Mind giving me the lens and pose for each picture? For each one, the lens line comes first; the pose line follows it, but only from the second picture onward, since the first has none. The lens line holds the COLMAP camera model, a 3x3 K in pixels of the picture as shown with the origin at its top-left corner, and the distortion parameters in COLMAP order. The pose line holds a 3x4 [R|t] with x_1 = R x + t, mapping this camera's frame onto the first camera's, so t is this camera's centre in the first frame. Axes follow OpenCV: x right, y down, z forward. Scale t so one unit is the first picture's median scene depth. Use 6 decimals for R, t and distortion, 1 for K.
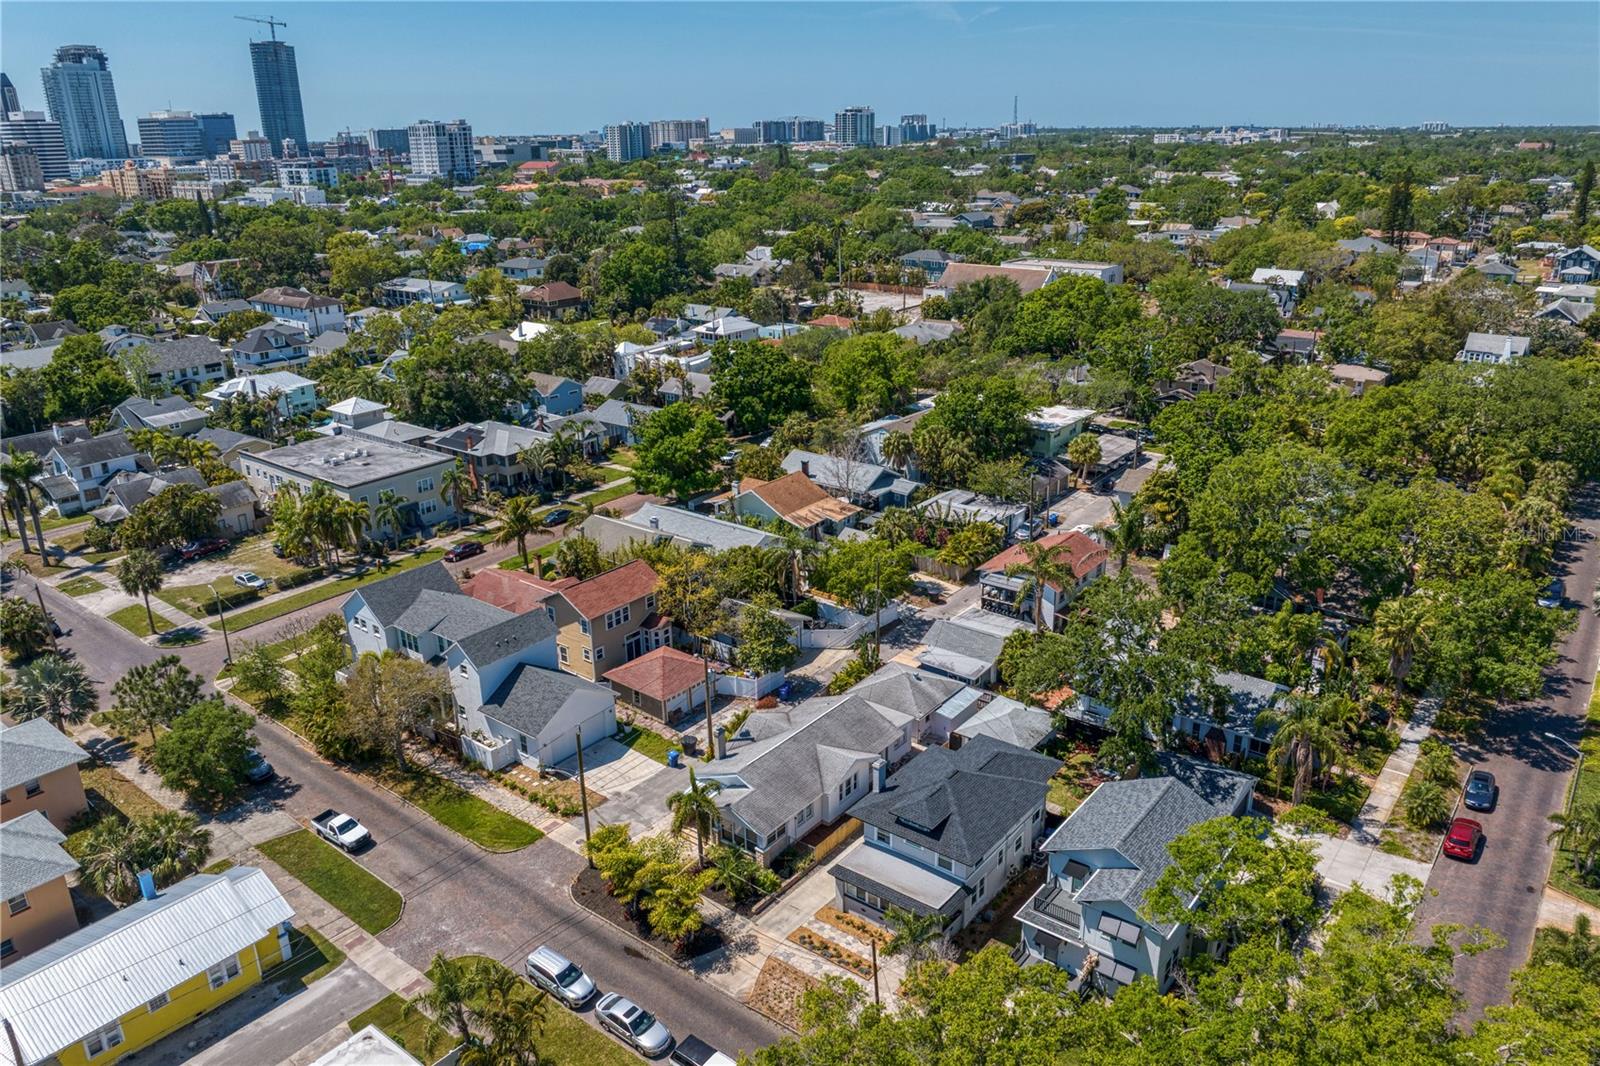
lens RADIAL K [[1126.7, 0, 808.9], [0, 1126.7, 526.7], [0, 0, 1]] dist [-0.042732, 0.007894]
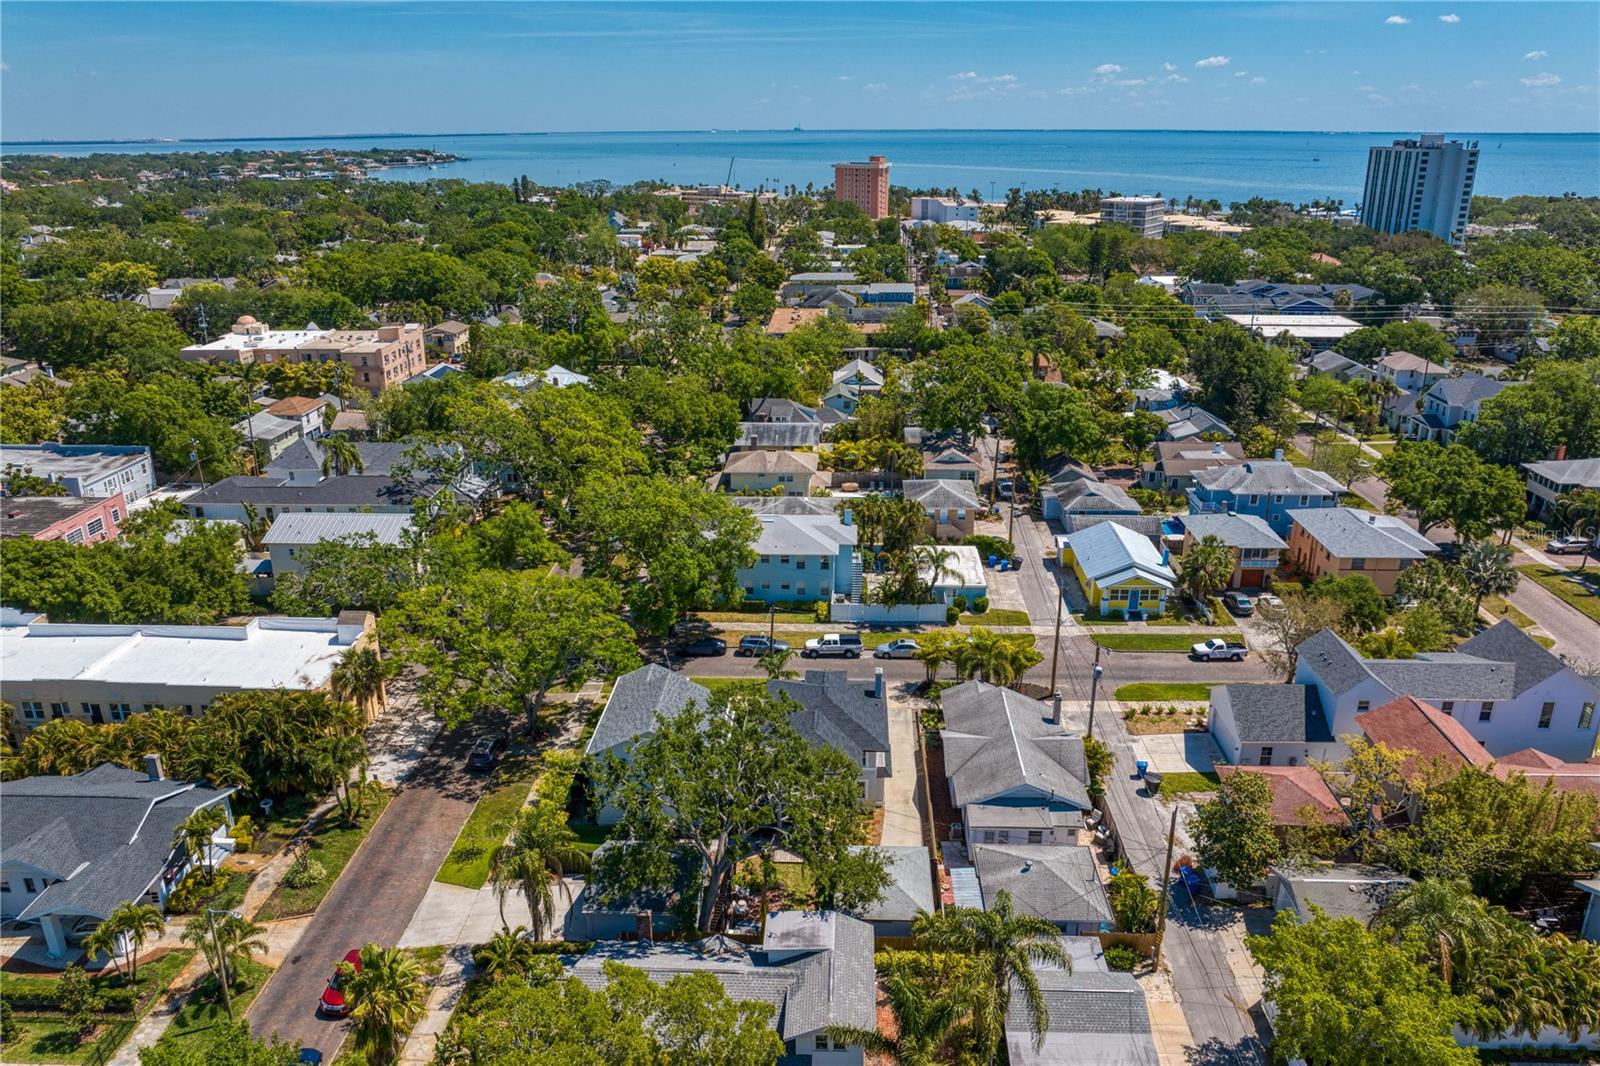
lens RADIAL K [[1126.7, 0, 811.5], [0, 1126.7, 535.1], [0, 0, 1]] dist [-0.042732, 0.007894]
pose [[-0.810503, 0.216145, -0.544395, 0.435730], [-0.181159, 0.791349, 0.583908, -0.343289], [0.557015, 0.571881, -0.602234, 0.950661]]
